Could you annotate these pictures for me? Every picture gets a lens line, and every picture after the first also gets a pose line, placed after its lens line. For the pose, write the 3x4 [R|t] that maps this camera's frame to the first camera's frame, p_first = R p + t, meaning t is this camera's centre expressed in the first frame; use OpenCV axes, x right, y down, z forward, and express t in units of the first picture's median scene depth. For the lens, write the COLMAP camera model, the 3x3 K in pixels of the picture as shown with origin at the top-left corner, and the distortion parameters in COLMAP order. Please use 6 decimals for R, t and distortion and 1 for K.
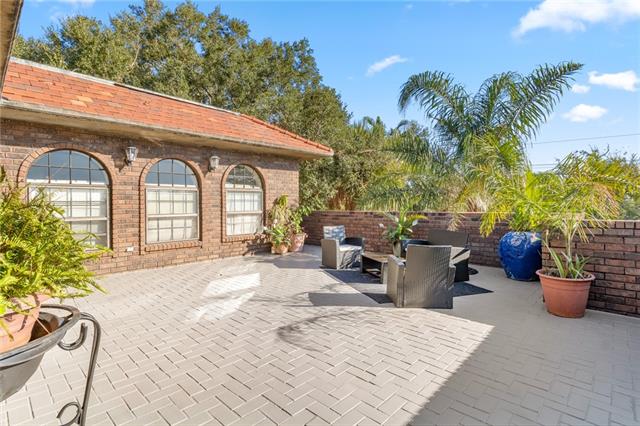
lens RADIAL K [[322.0, 0, 316.8], [0, 322.0, 207.7], [0, 0, 1]] dist [0.005065, 0.000574]
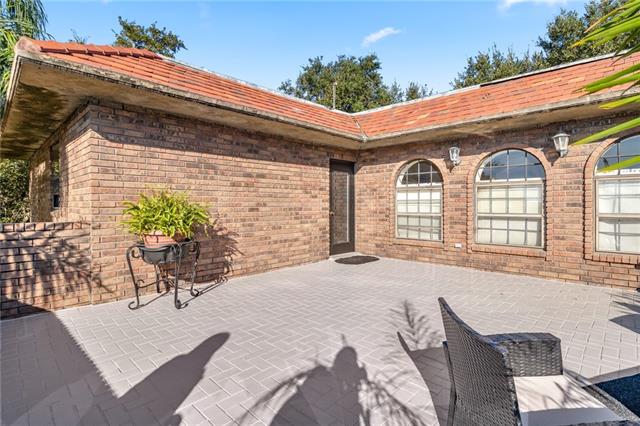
lens RADIAL K [[322.0, 0, 317.1], [0, 322.0, 214.0], [0, 0, 1]] dist [0.005065, 0.000574]
pose [[-0.014951, 0.042407, -0.998989, 0.430354], [-0.004291, 0.999088, 0.042475, -0.014133], [0.999879, 0.004921, -0.014755, 0.515706]]
